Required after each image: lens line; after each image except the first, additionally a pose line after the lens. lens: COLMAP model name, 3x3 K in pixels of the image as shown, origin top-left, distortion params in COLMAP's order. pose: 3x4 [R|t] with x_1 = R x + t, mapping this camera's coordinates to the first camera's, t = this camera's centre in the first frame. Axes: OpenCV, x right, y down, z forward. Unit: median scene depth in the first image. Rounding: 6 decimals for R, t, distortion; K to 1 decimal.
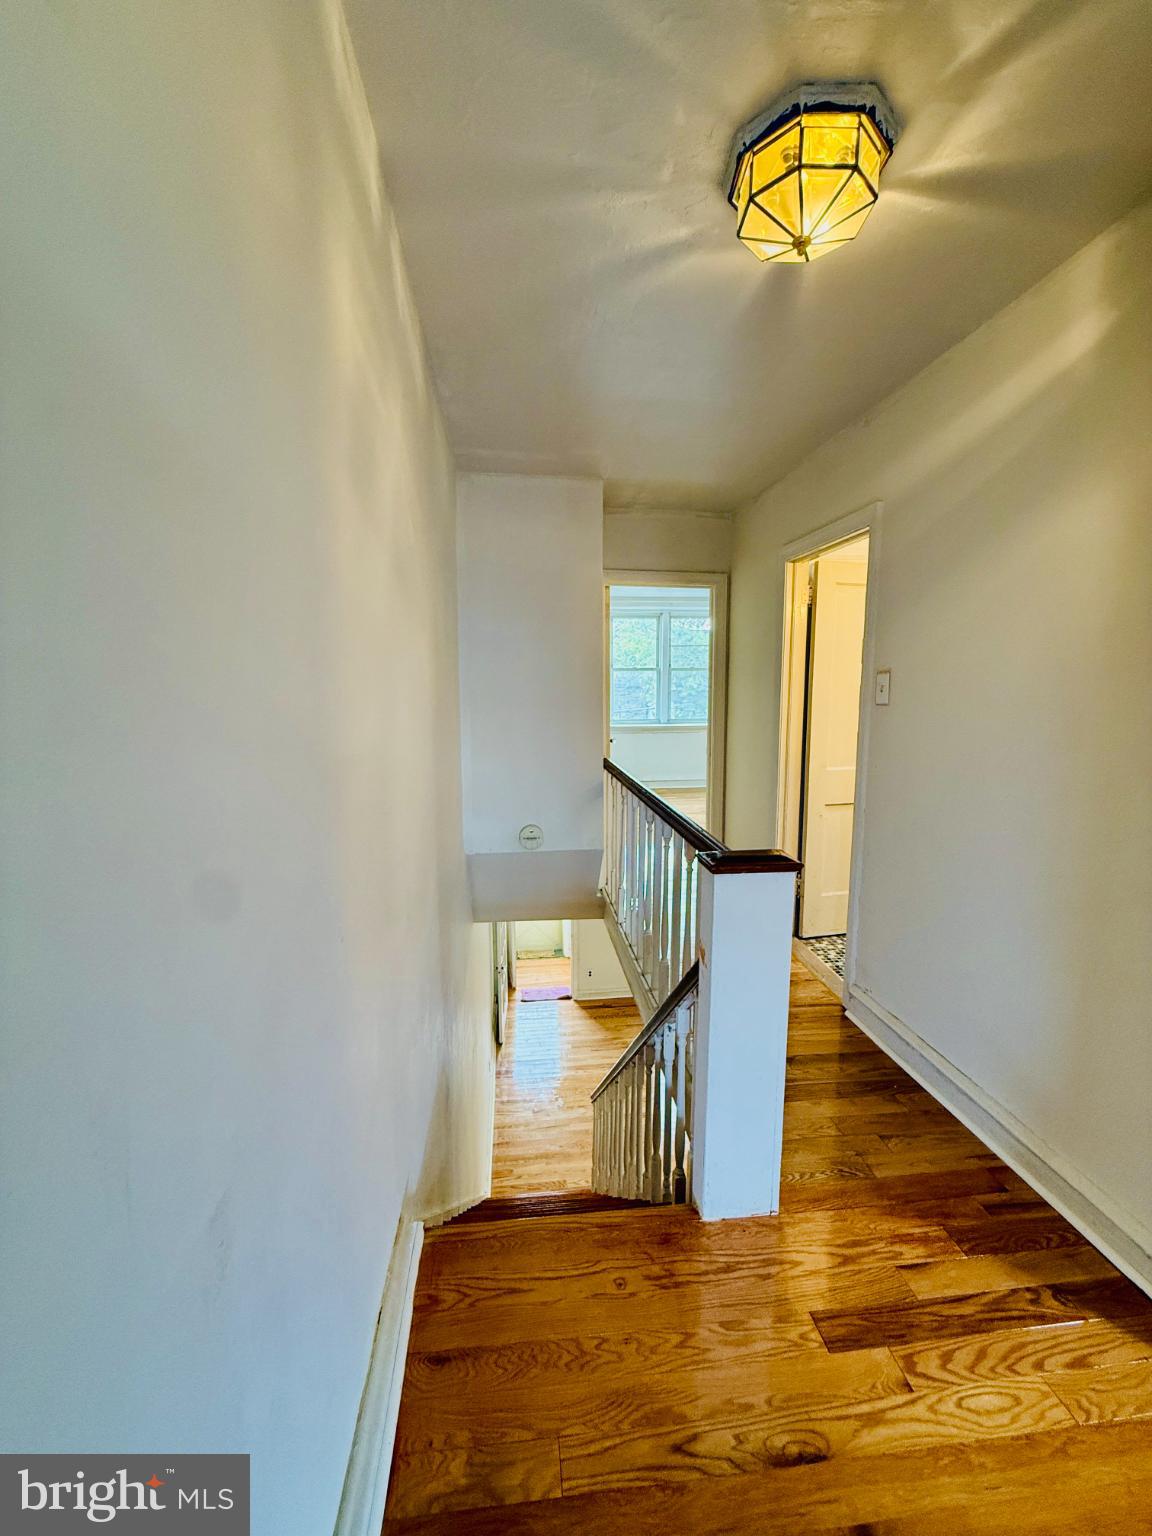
lens RADIAL K [[608.1, 0, 573.6], [0, 608.1, 758.0], [0, 0, 1]] dist [-0.002857, 0.000054]
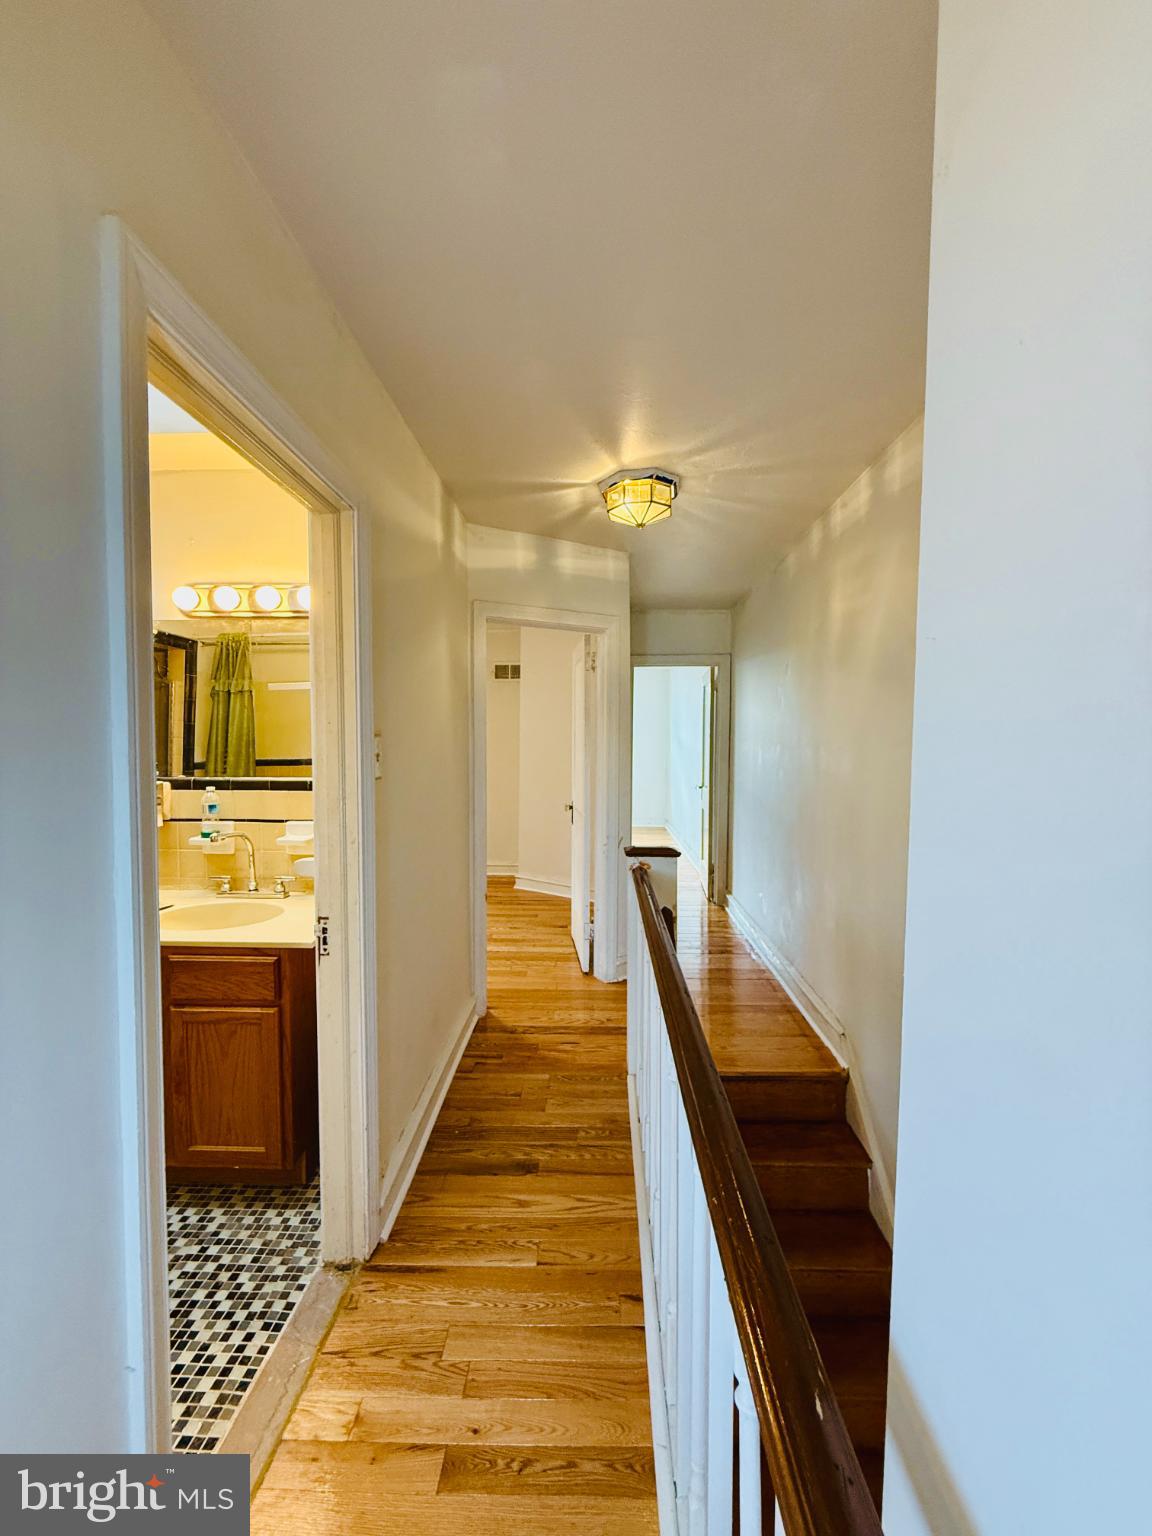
lens RADIAL K [[608.1, 0, 573.6], [0, 608.1, 758.0], [0, 0, 1]] dist [-0.002857, 0.000054]
pose [[-0.989110, 0.000406, 0.147180, 0.258823], [0.021756, 0.989415, 0.143476, -0.329214], [-0.145564, 0.145116, -0.978648, 2.695815]]
